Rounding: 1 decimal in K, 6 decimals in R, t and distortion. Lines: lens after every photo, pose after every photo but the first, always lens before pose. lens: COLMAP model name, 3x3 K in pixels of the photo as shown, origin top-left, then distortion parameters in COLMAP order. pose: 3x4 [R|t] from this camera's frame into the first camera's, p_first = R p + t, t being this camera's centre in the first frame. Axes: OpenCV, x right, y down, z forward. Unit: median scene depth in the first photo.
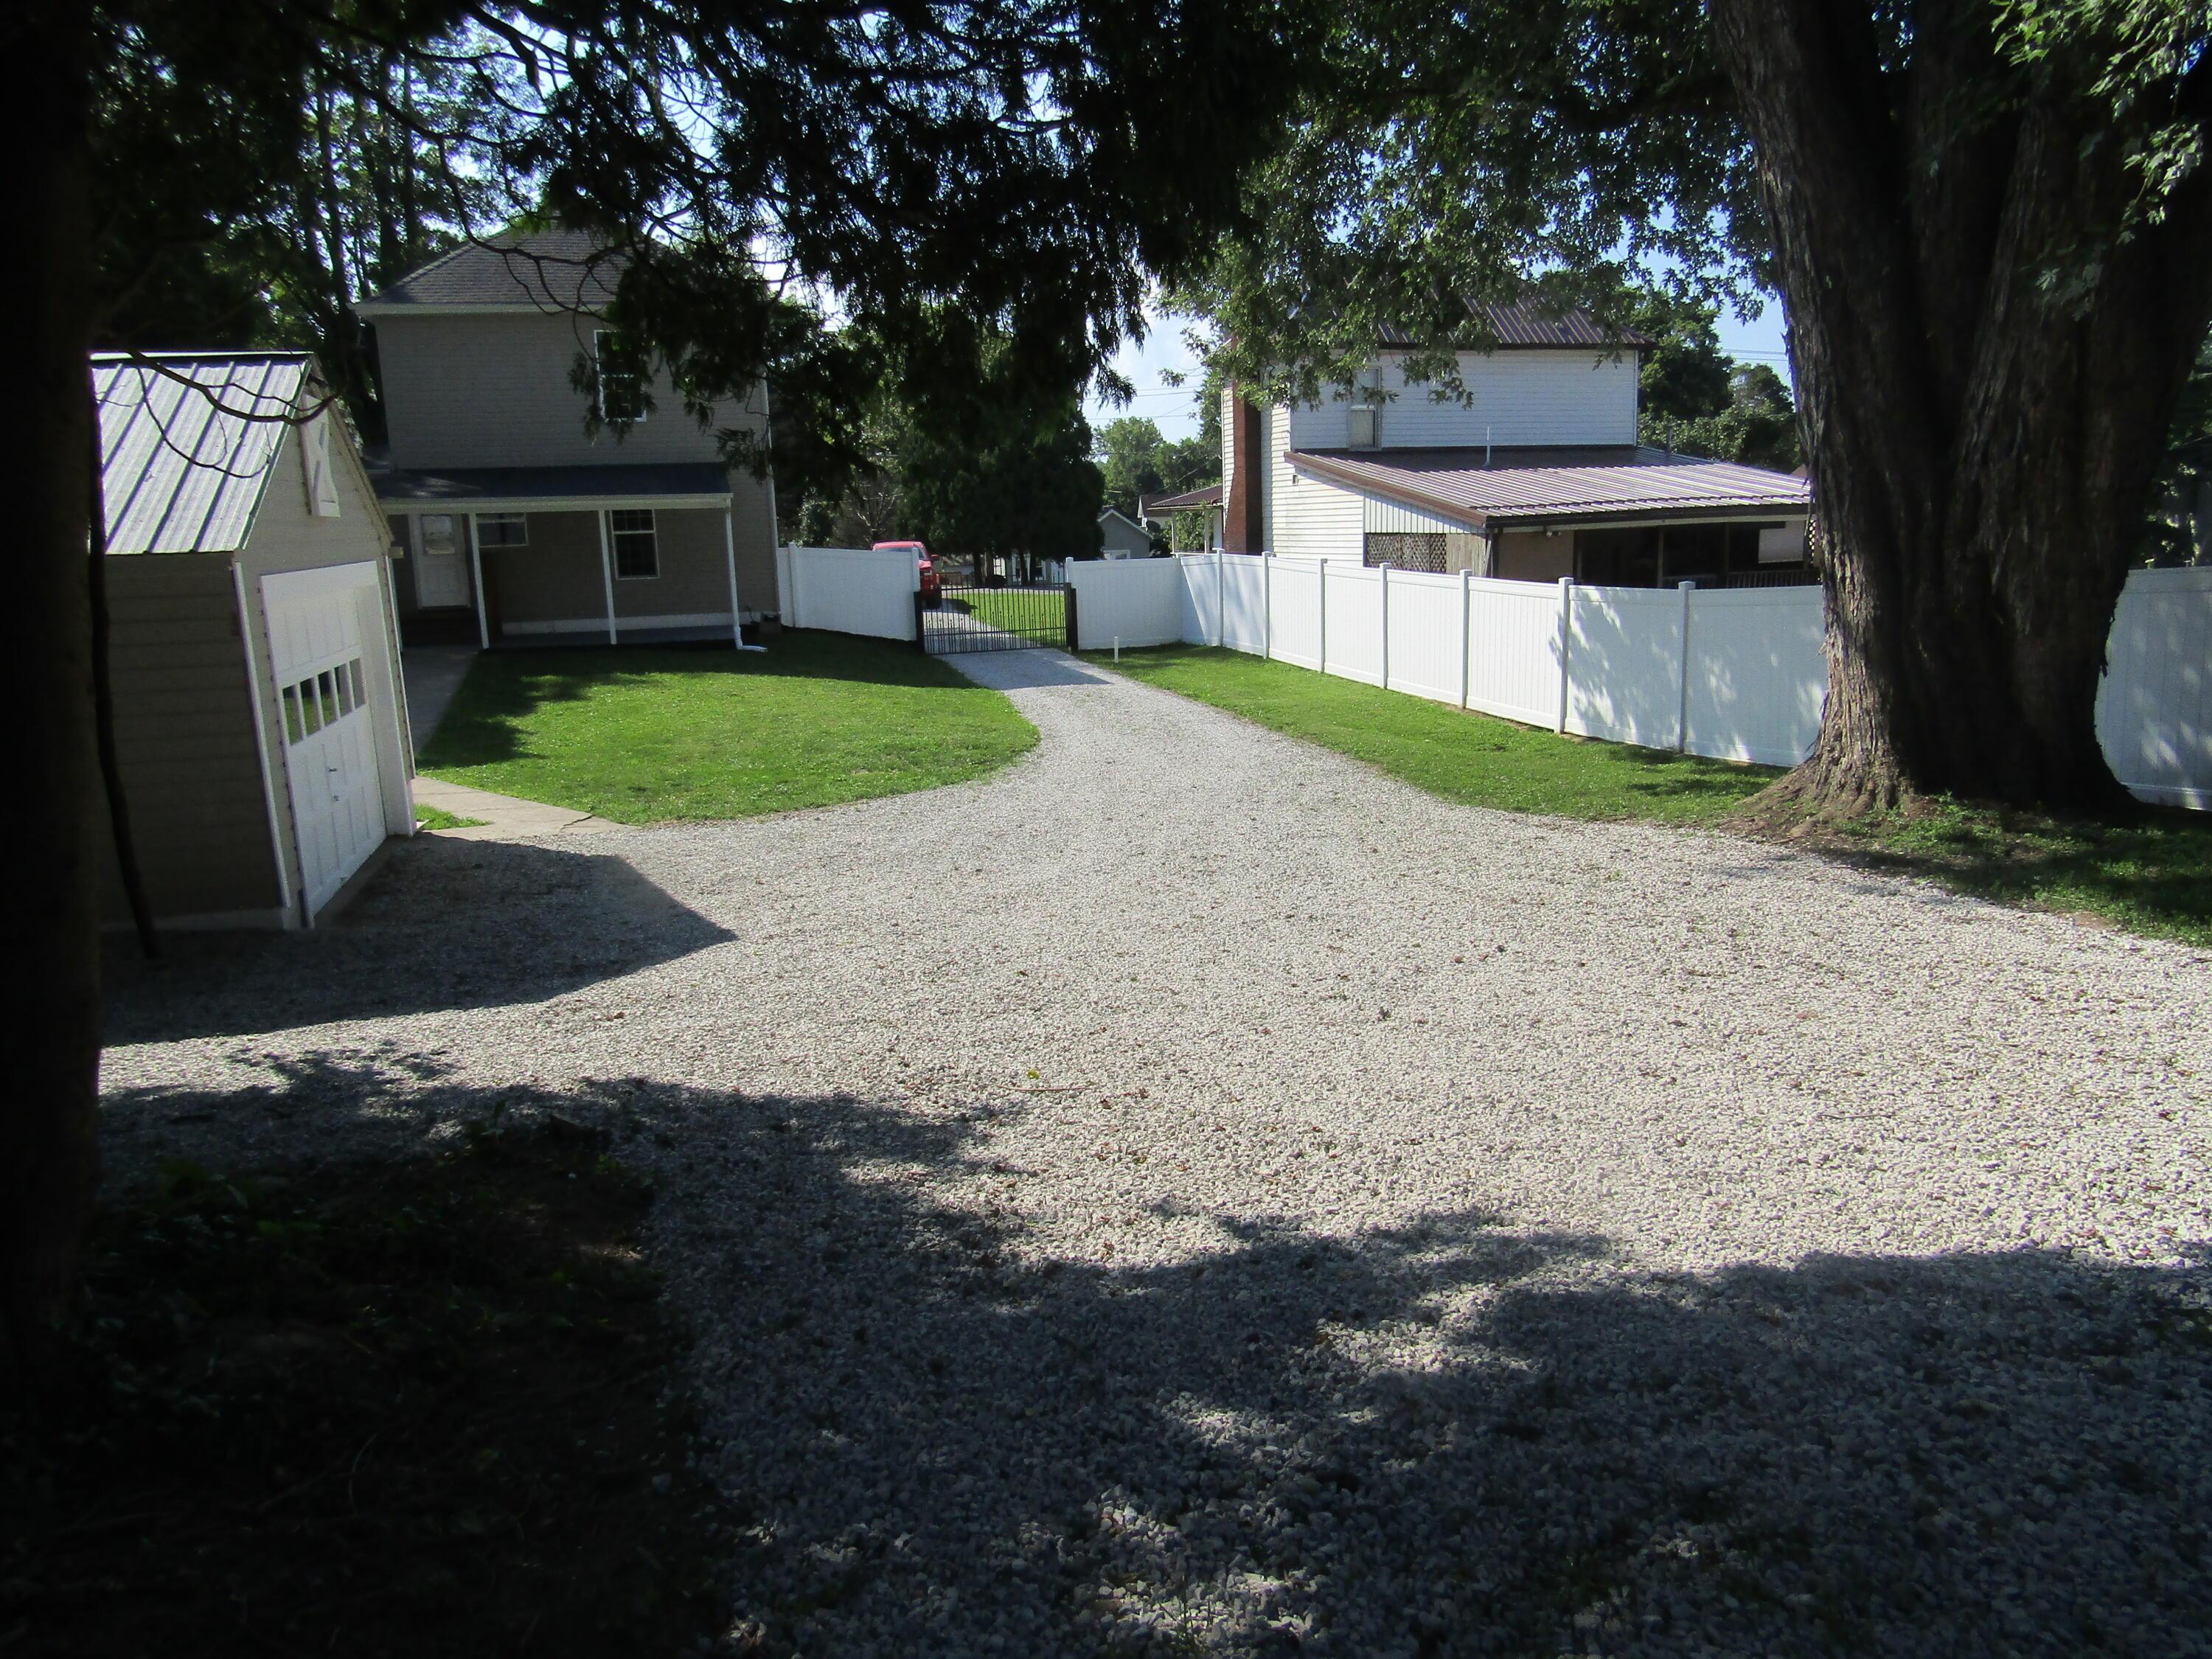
lens RADIAL K [[1576.8, 0, 1106.3], [0, 1576.8, 830.5], [0, 0, 1]] dist [-0.000038, -0.000323]
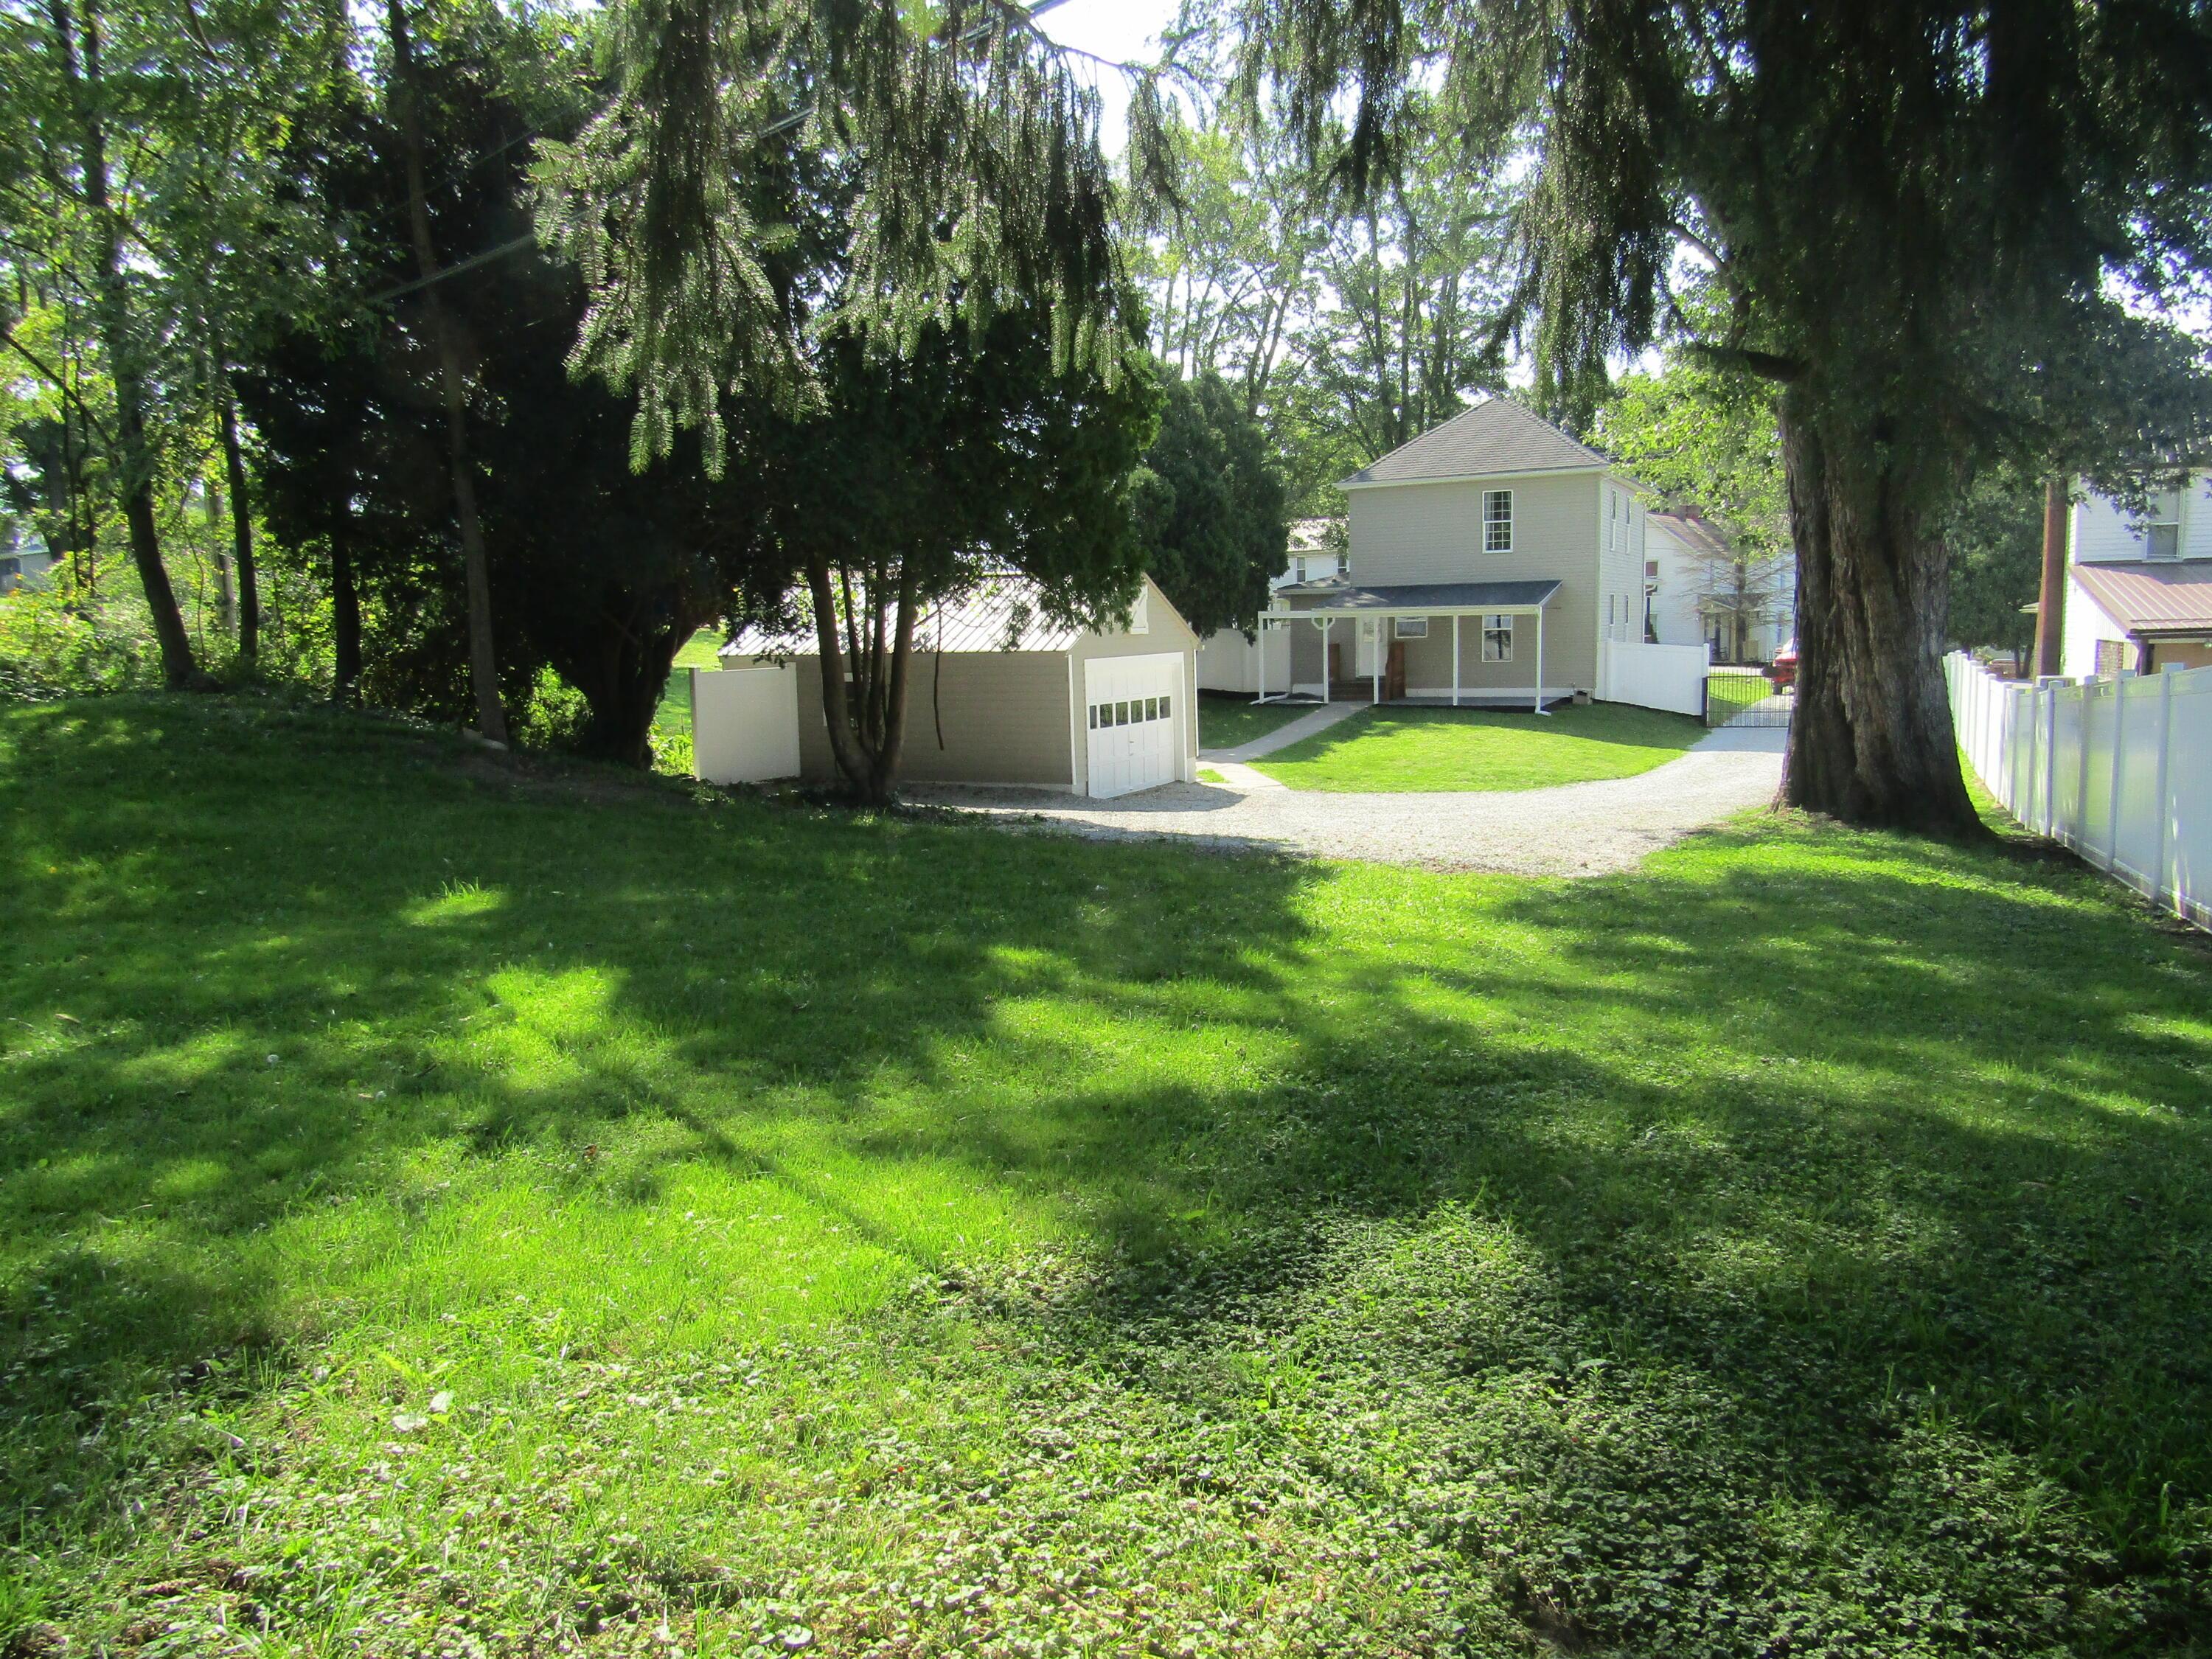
lens RADIAL K [[1576.8, 0, 1106.5], [0, 1576.8, 830.7], [0, 0, 1]] dist [-0.000038, -0.000323]
pose [[0.752065, 0.097480, -0.651841, 0.411031], [-0.126448, 0.991970, 0.002455, 0.034468], [0.646846, 0.080578, 0.758352, -0.313193]]
